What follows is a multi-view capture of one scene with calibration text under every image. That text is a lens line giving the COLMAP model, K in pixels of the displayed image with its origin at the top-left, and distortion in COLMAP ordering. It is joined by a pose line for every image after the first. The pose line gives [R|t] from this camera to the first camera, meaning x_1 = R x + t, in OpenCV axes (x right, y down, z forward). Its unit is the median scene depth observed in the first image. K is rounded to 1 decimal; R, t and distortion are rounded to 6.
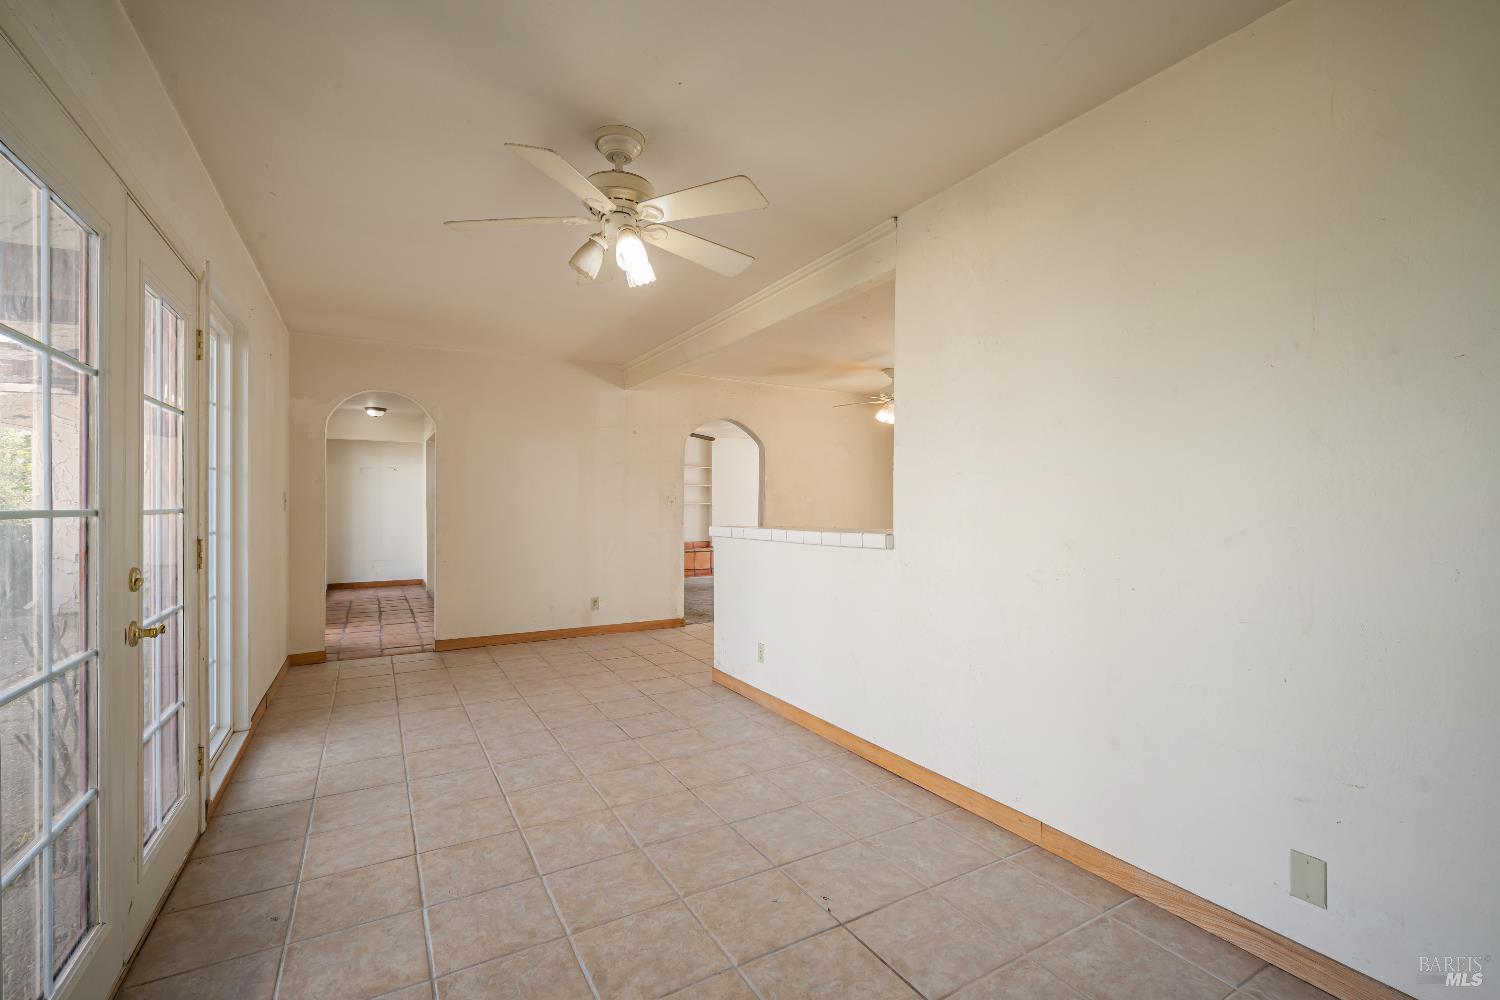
lens RADIAL K [[659.6, 0, 749.4], [0, 659.6, 509.9], [0, 0, 1]] dist [-0.012814, 0.002555]
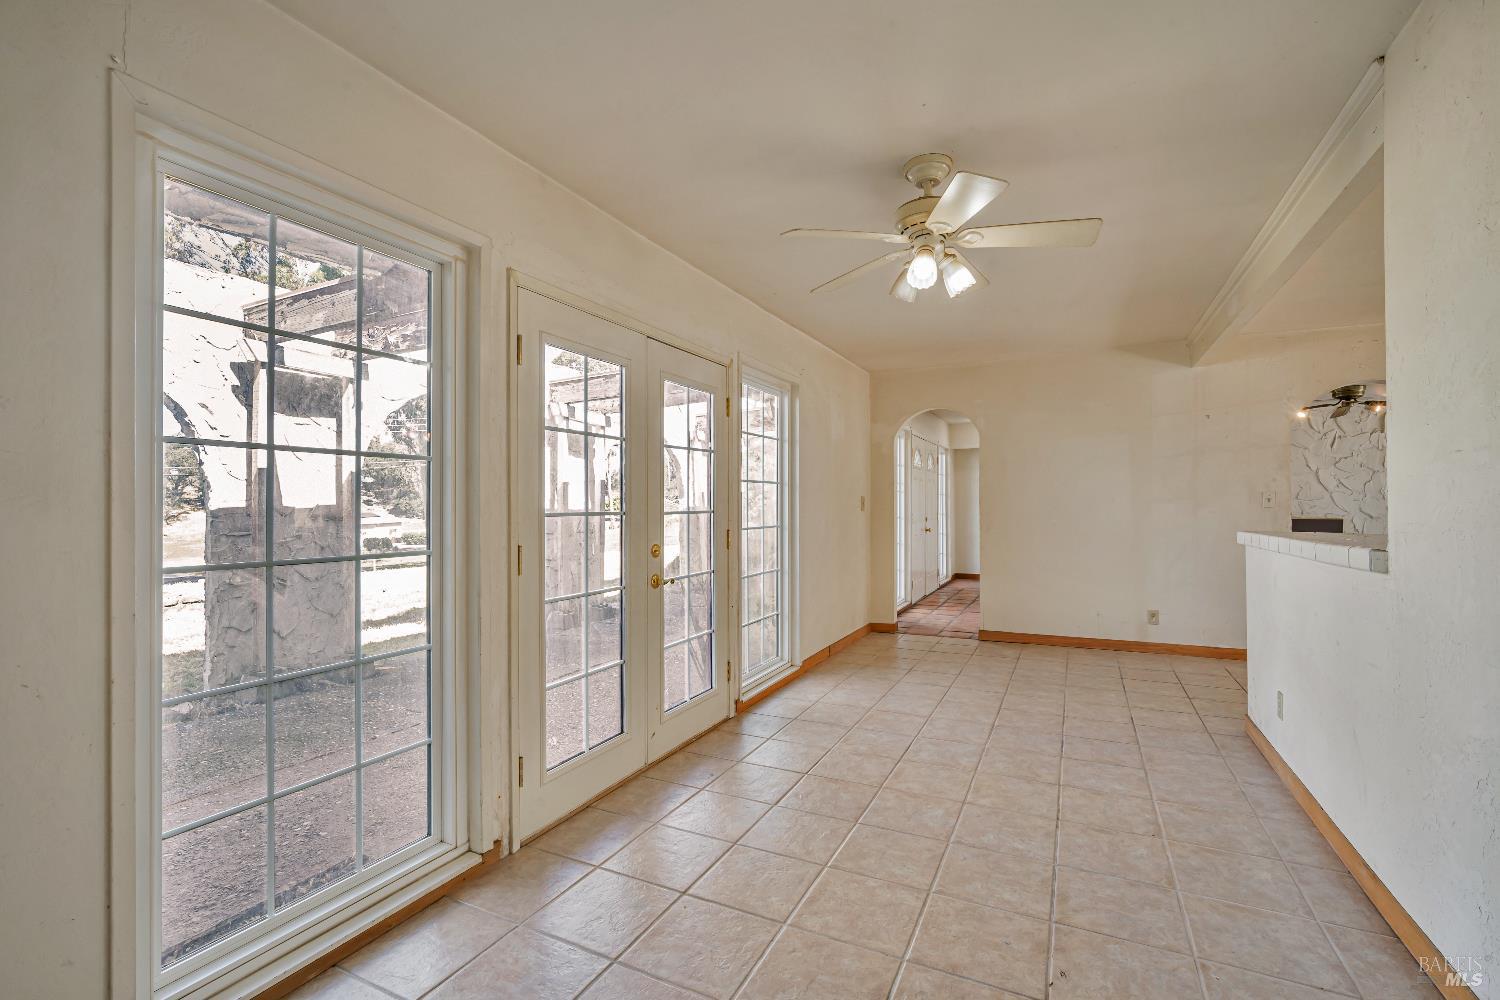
lens RADIAL K [[659.6, 0, 742.4], [0, 659.6, 497.1], [0, 0, 1]] dist [-0.012814, 0.002555]
pose [[0.544692, -0.016088, -0.838482, 0.378261], [0.000508, 0.999822, -0.018854, -0.002114], [0.838636, 0.009844, 0.544604, 0.121178]]
